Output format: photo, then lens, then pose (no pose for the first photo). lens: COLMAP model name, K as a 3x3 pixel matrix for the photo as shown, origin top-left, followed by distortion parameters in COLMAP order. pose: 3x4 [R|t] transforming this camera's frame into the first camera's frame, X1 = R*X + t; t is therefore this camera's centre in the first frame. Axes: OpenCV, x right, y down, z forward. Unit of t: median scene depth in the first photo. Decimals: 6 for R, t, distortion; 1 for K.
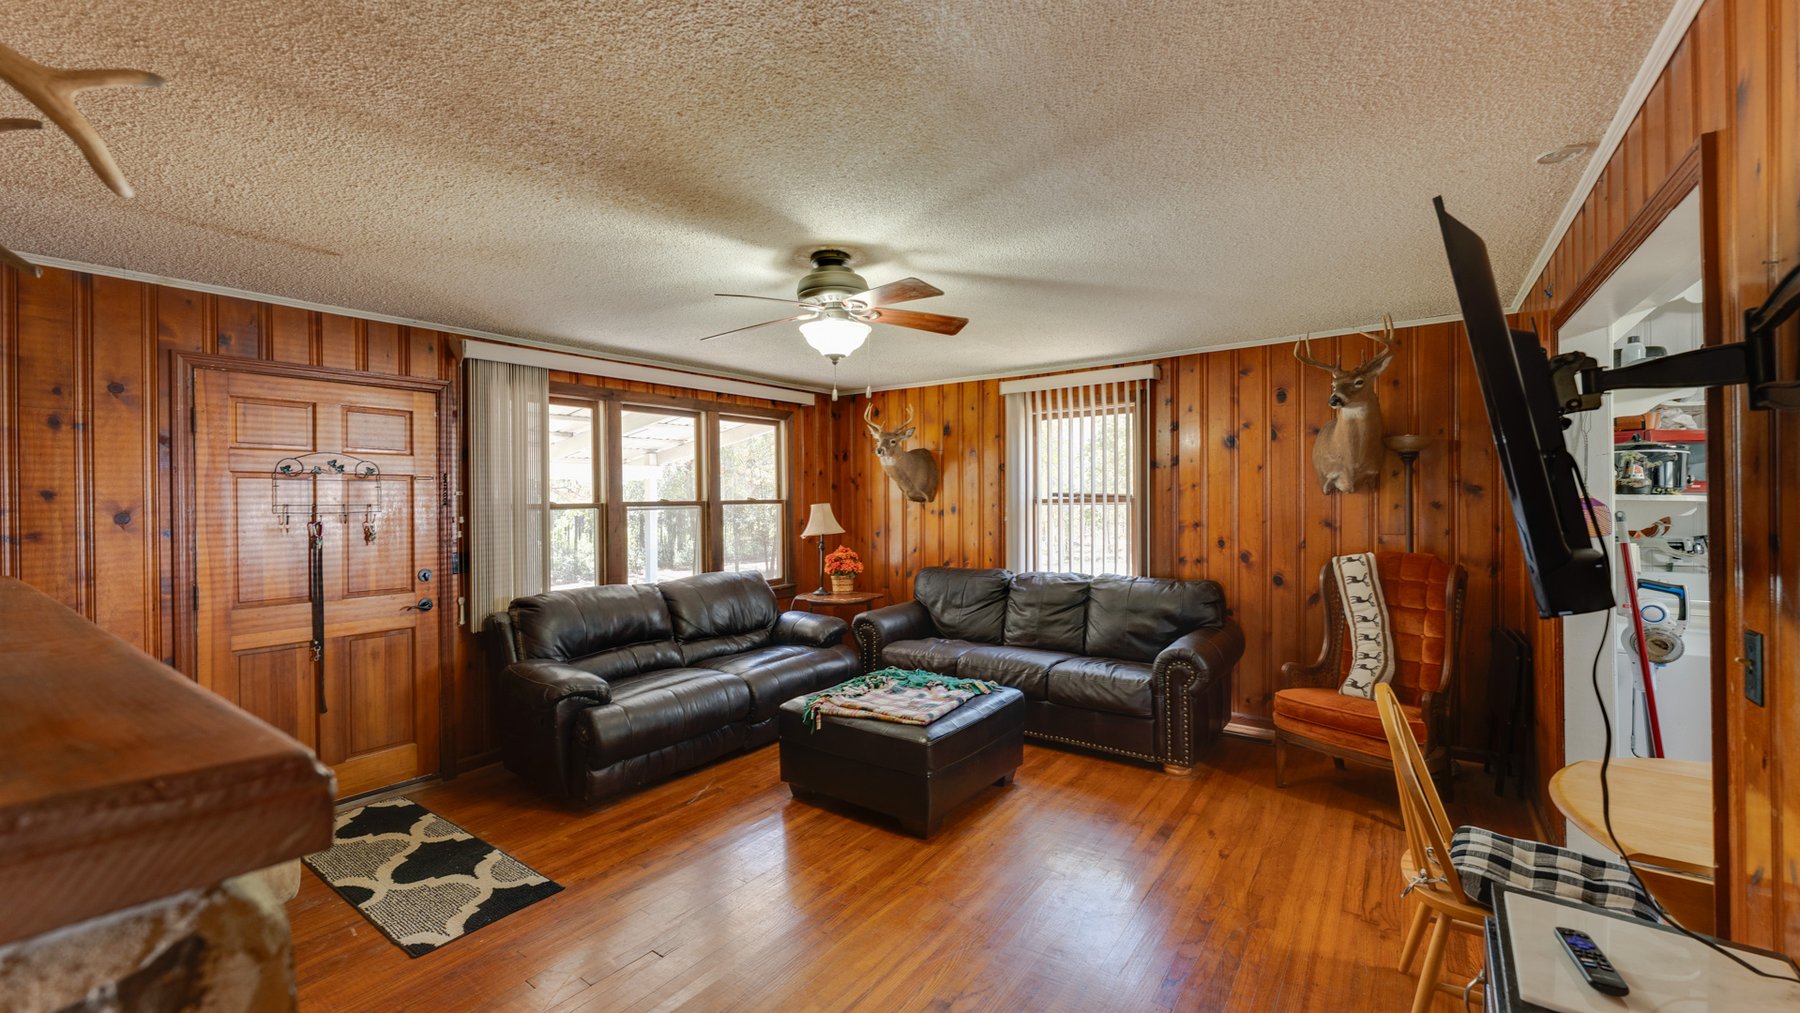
lens RADIAL K [[704.1, 0, 898.5], [0, 704.1, 505.1], [0, 0, 1]] dist [0.001525, 0.000055]
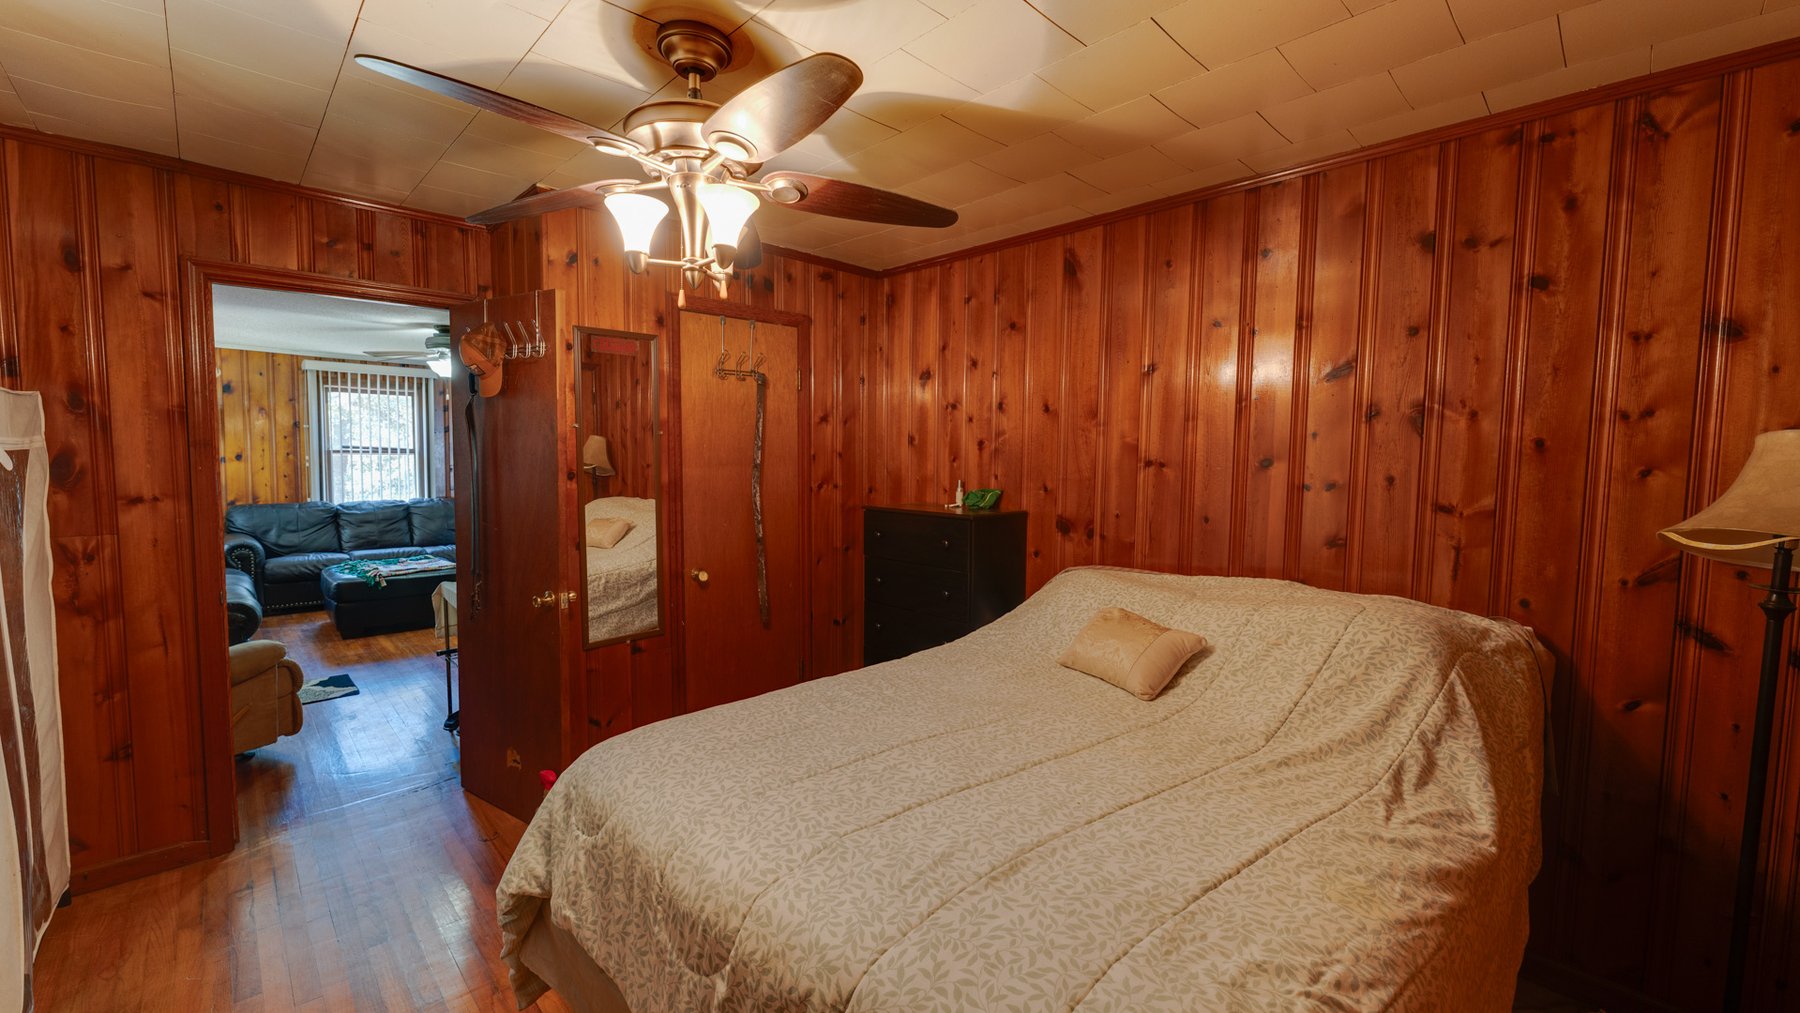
lens RADIAL K [[704.1, 0, 898.5], [0, 704.1, 506.9], [0, 0, 1]] dist [0.001525, 0.000055]
pose [[0.169533, -0.071158, 0.982952, -1.017199], [-0.005397, 0.997308, 0.073129, -0.003950], [-0.985510, -0.017703, 0.168693, -0.335019]]
